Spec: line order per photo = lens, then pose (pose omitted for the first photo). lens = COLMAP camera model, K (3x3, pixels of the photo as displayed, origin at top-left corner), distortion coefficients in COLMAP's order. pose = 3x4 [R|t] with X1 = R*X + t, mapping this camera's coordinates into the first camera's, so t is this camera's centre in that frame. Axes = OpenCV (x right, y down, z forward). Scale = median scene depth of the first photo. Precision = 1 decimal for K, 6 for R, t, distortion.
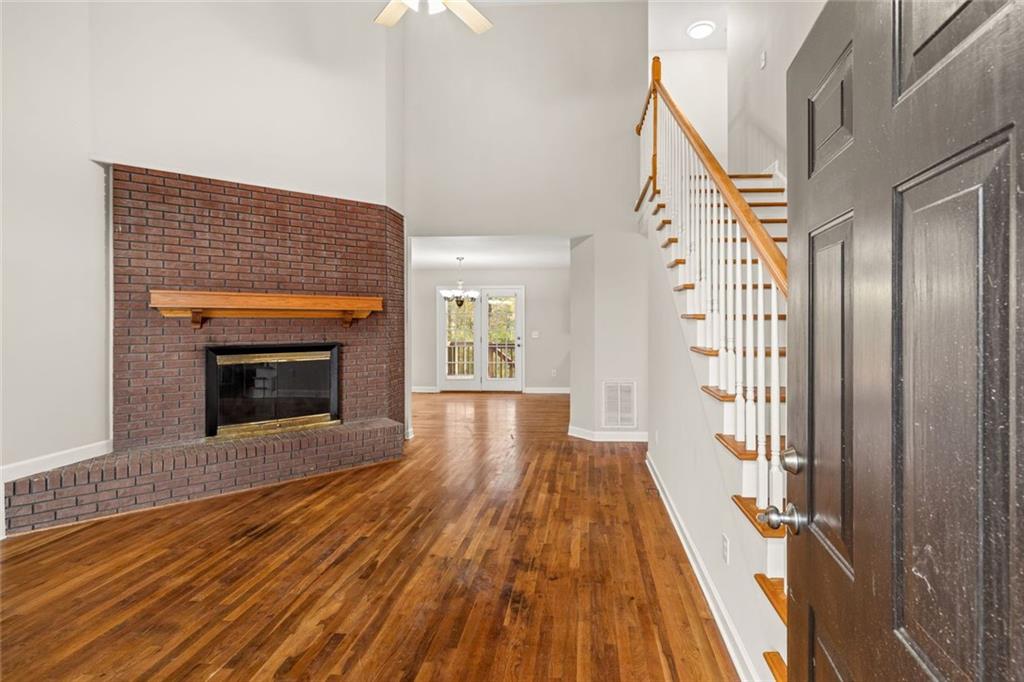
lens RADIAL K [[472.2, 0, 562.8], [0, 472.2, 319.6], [0, 0, 1]] dist [0.000464, 0.000241]
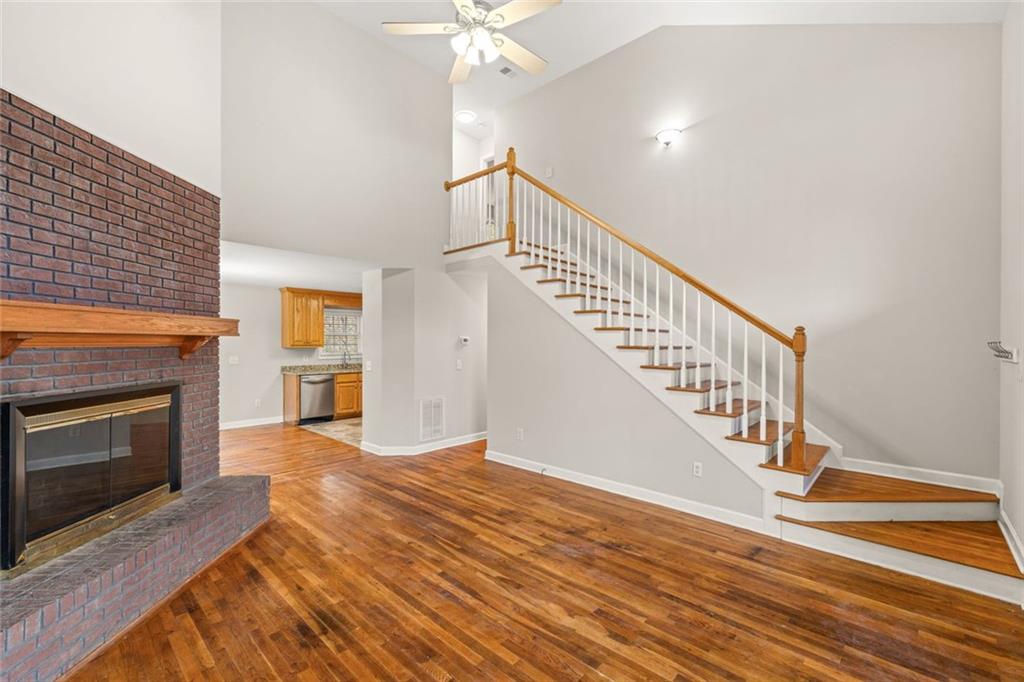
lens RADIAL K [[431.2, 0, 513.0], [0, 431.2, 340.1], [0, 0, 1]] dist [0.000064, -0.000150]
pose [[0.636684, 0.006020, 0.771101, -0.777808], [-0.007199, 0.999972, -0.001863, -0.017738], [-0.771091, -0.004365, 0.636710, 0.240337]]
